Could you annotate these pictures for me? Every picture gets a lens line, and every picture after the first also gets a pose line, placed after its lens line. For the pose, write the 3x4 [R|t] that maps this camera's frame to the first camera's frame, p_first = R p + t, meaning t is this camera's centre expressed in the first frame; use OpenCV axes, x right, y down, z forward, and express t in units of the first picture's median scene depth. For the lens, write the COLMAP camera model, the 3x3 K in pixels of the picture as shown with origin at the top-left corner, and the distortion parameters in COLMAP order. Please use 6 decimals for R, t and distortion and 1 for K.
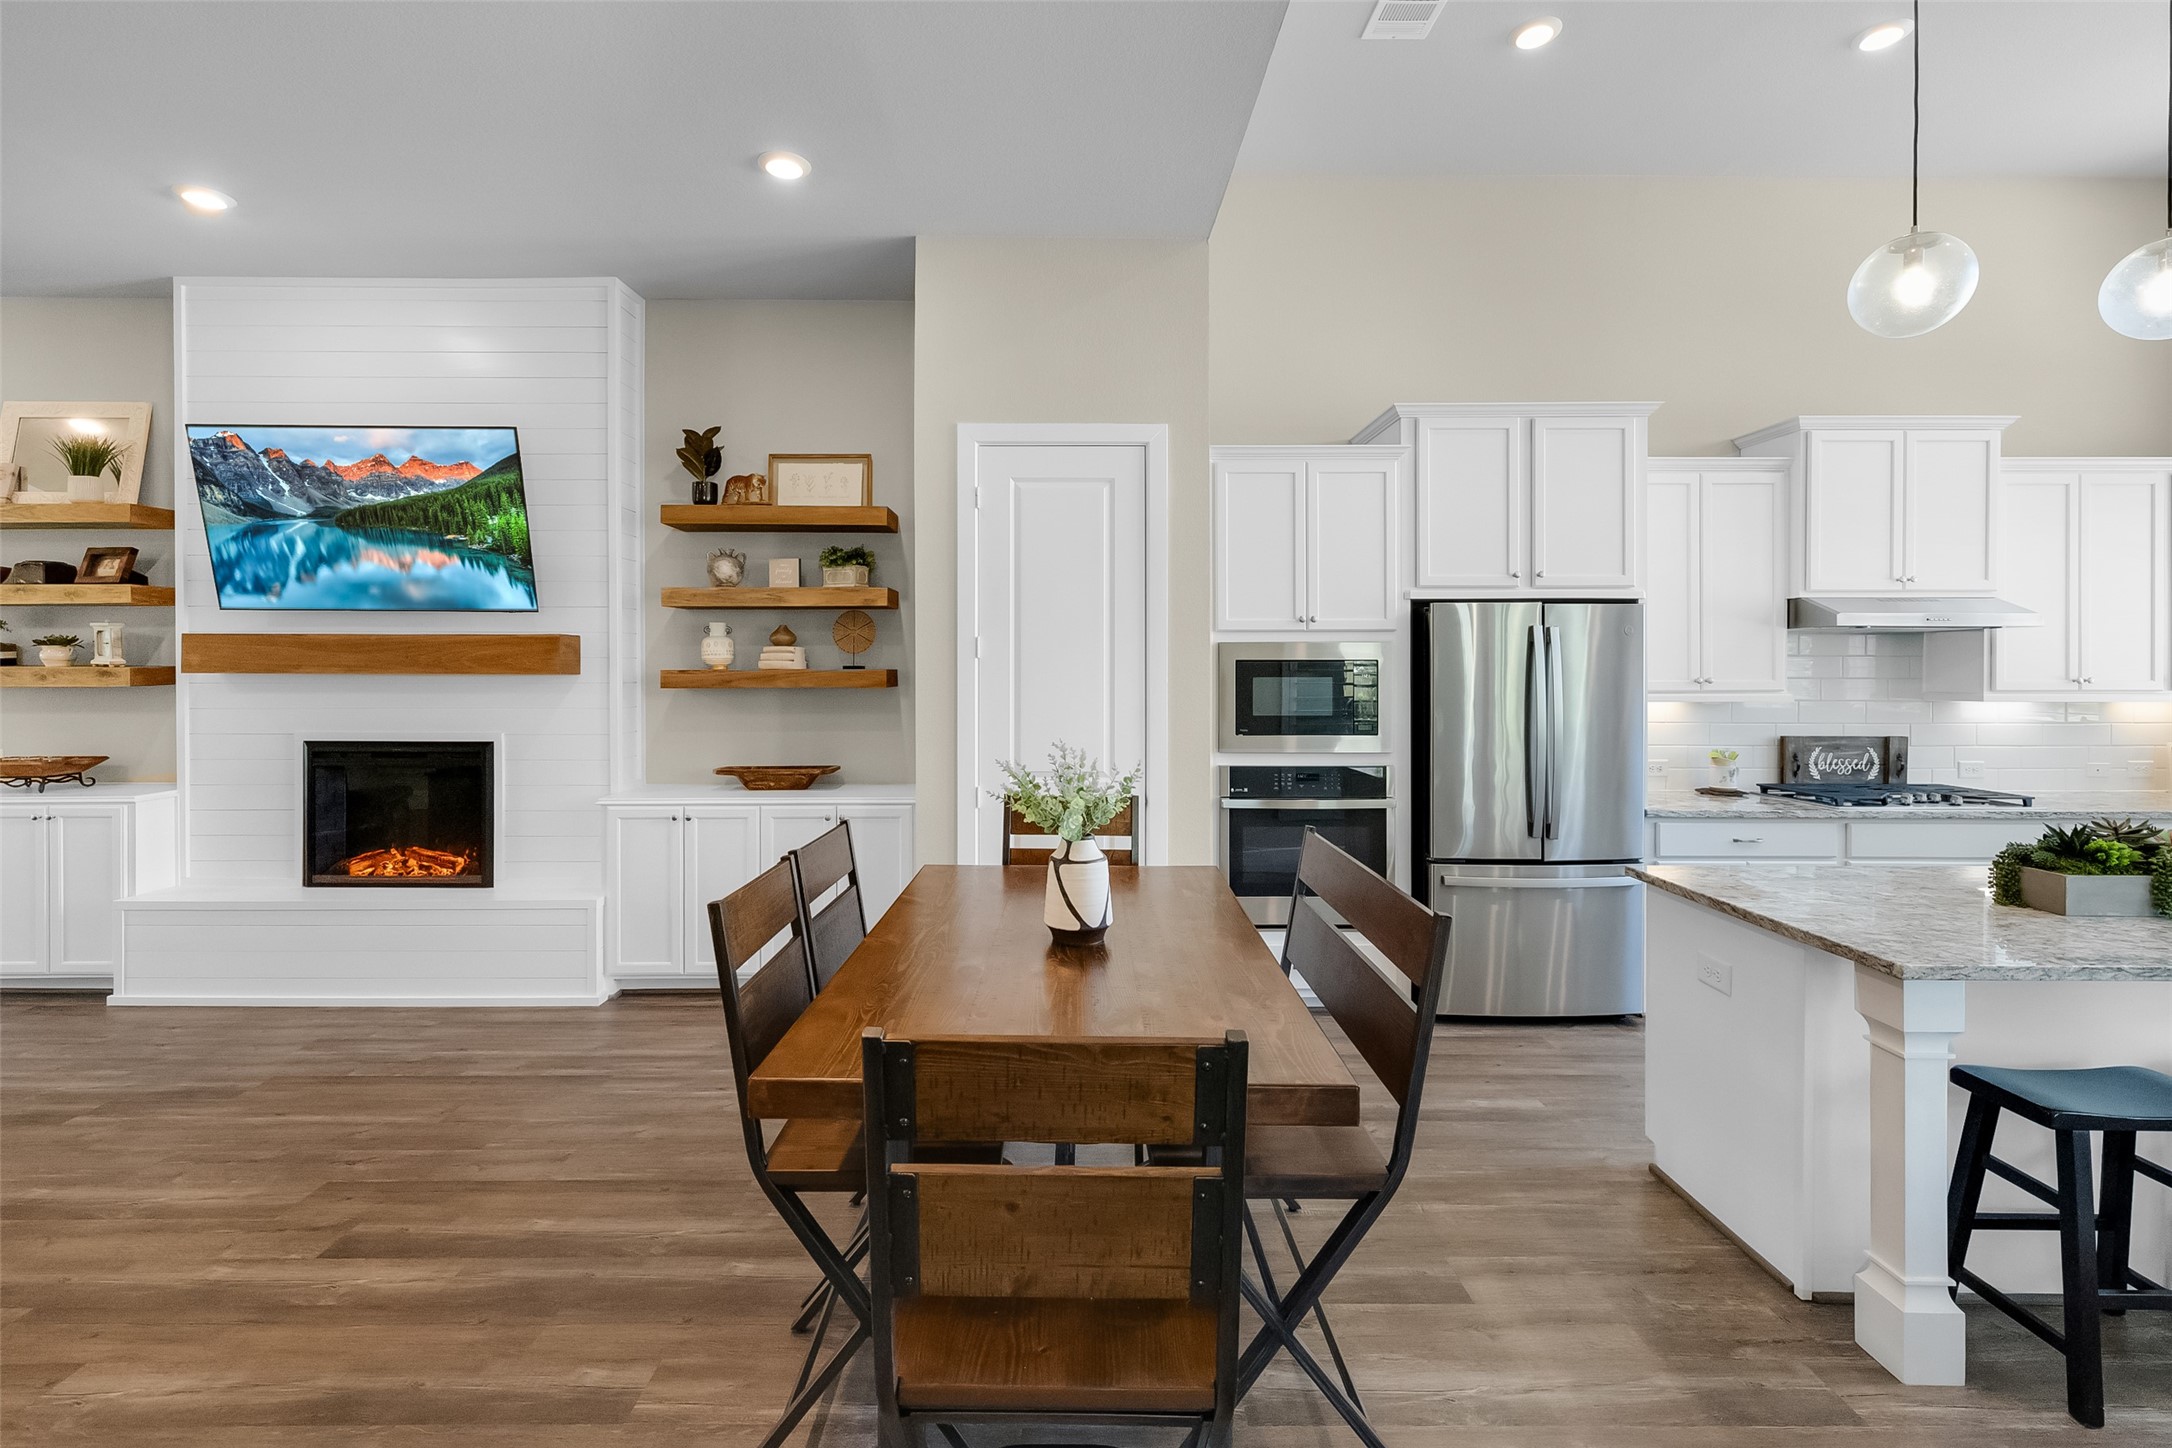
lens RADIAL K [[949.4, 0, 1052.8], [0, 949.4, 660.8], [0, 0, 1]] dist [-0.002890, 0.002599]
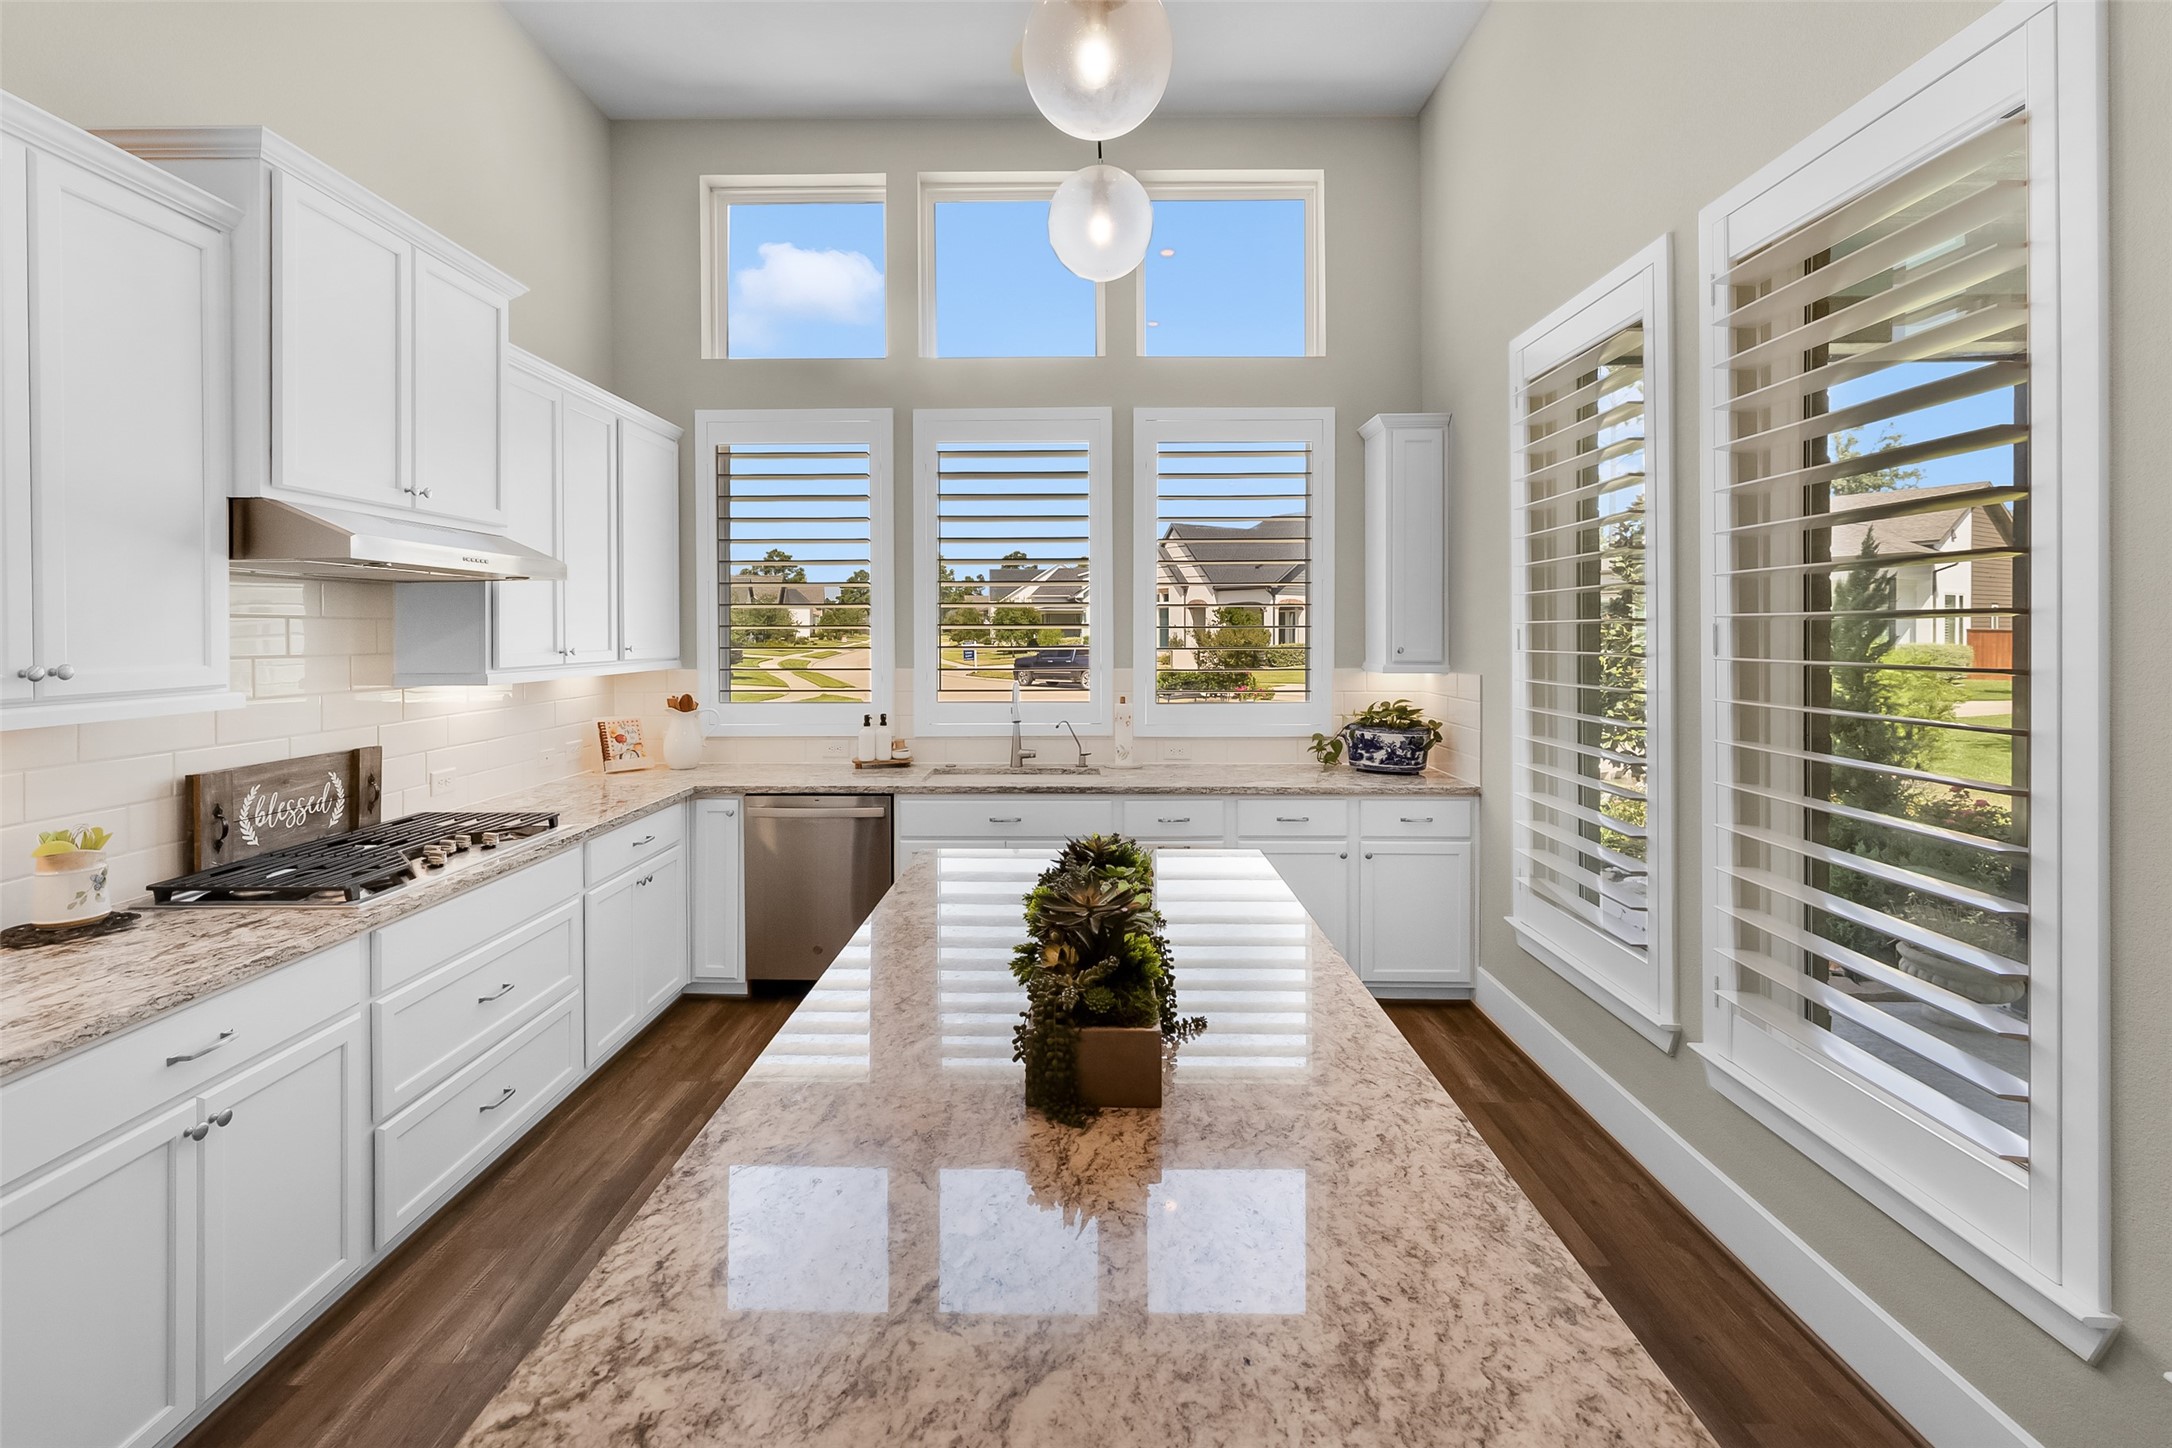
lens RADIAL K [[949.4, 0, 1066.7], [0, 949.4, 632.8], [0, 0, 1]] dist [-0.002890, 0.002599]
pose [[0.016520, -0.002765, 0.999860, 0.297177], [0.000065, 0.999996, 0.002764, 0.003051], [-0.999864, 0.000019, 0.016520, 0.569847]]
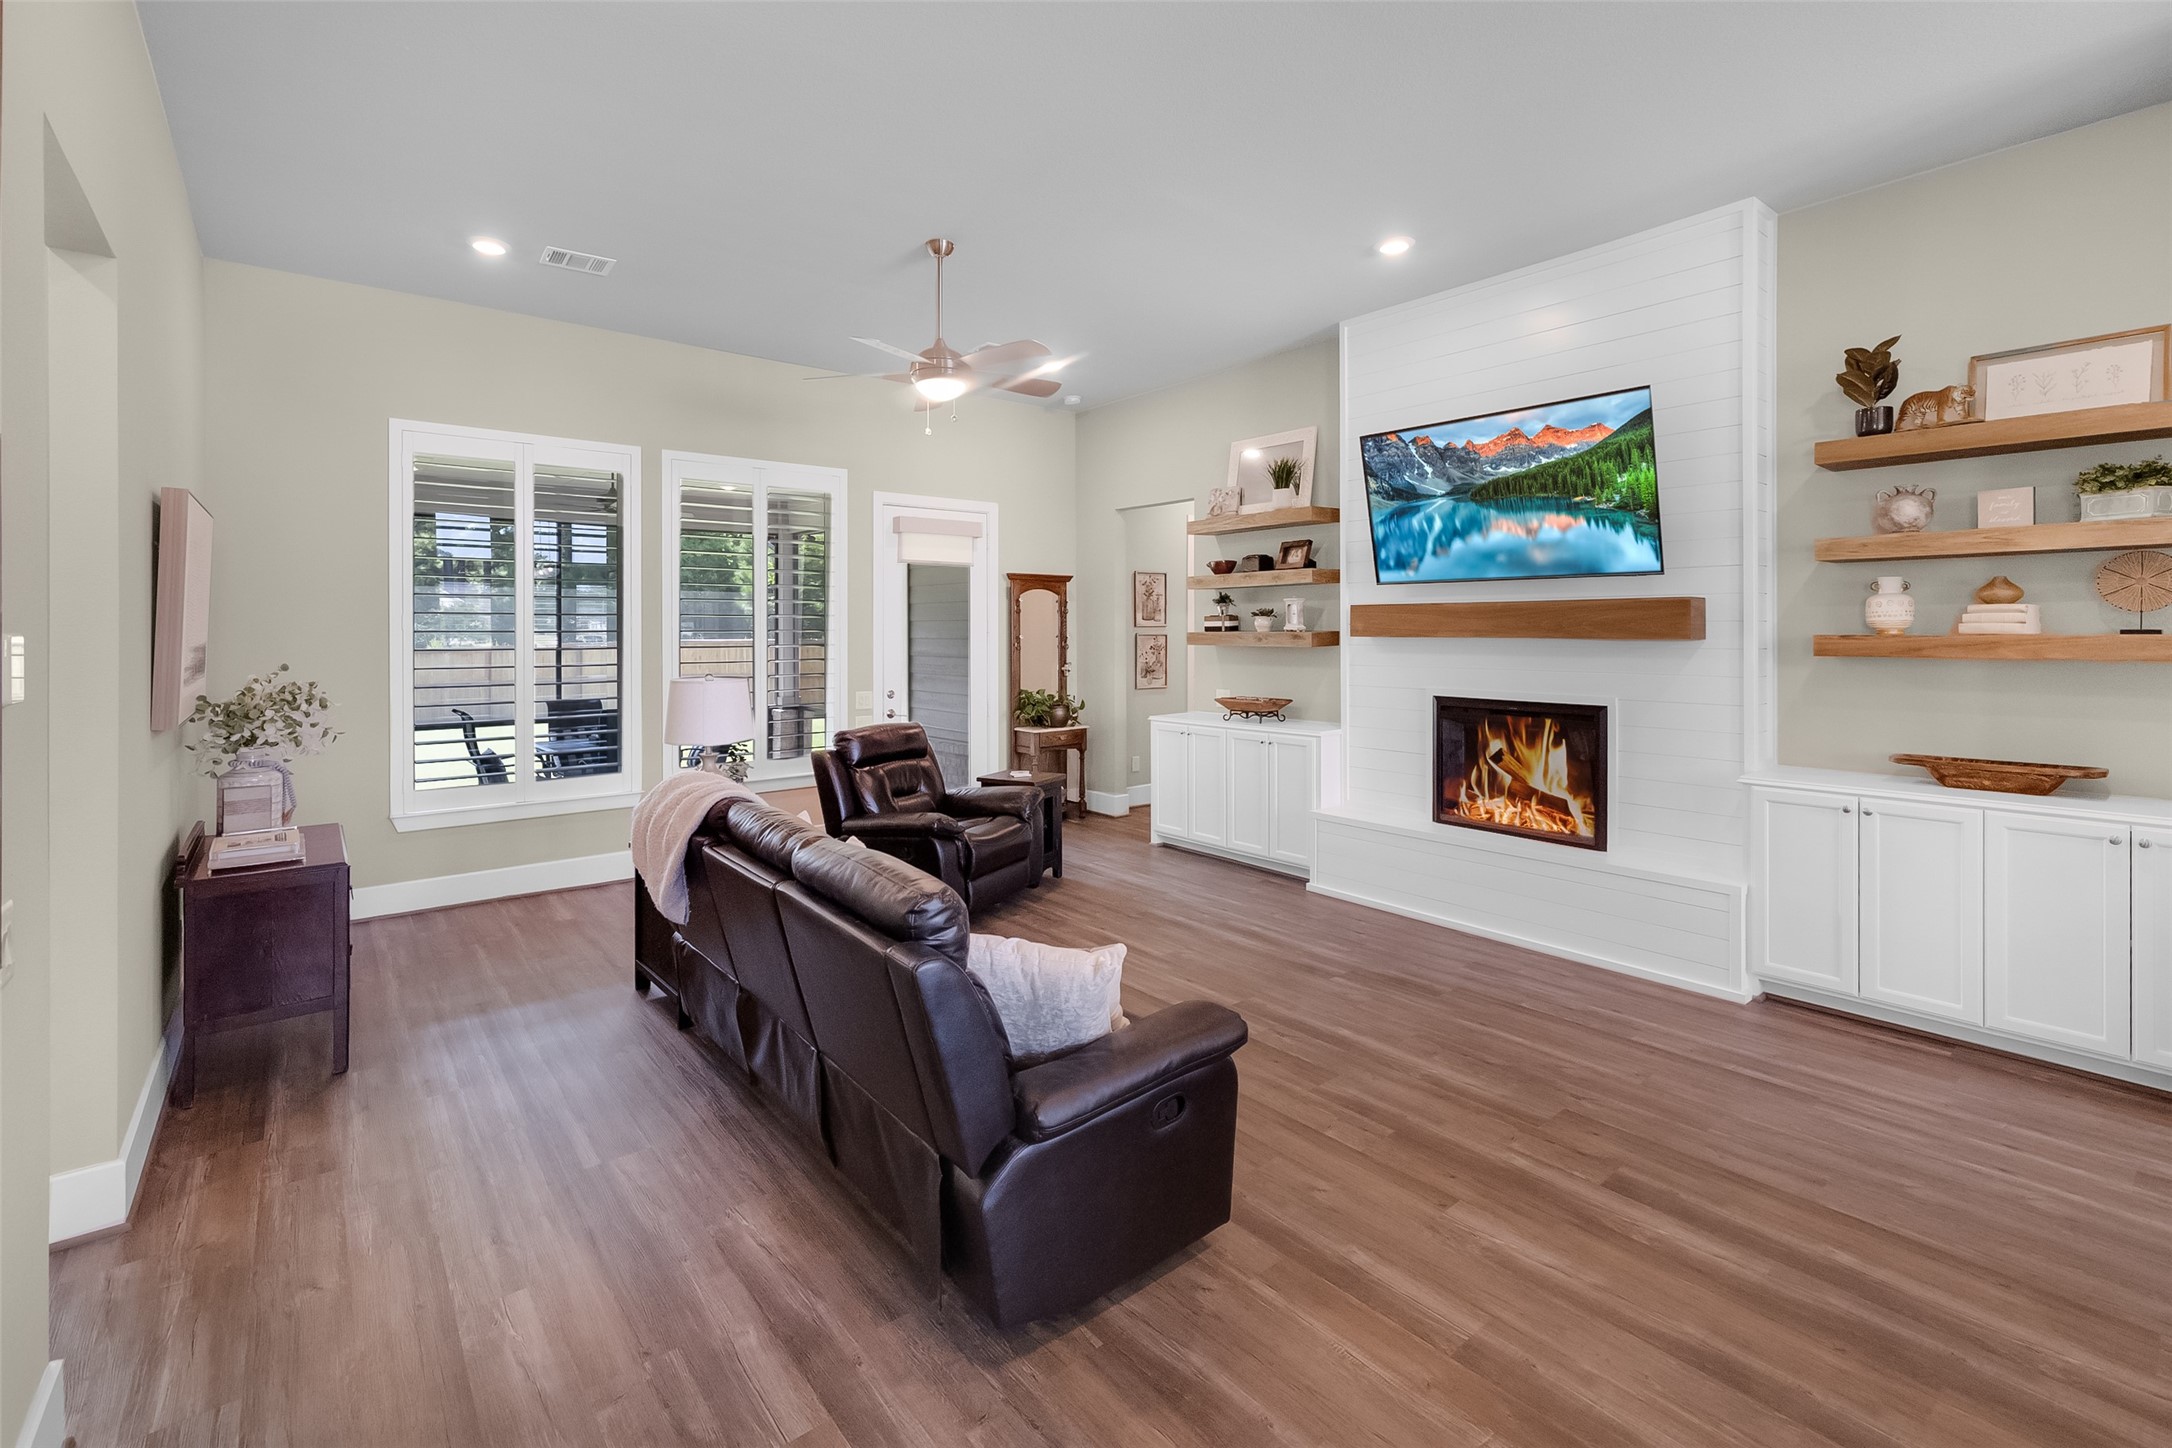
lens RADIAL K [[949.4, 0, 1076.1], [0, 949.4, 632.1], [0, 0, 1]] dist [-0.002890, 0.002599]
pose [[0.634247, 0.001999, -0.773128, -0.184657], [0.001228, 0.999993, 0.003593, 0.004114], [0.773130, -0.003228, 0.634240, -0.067749]]
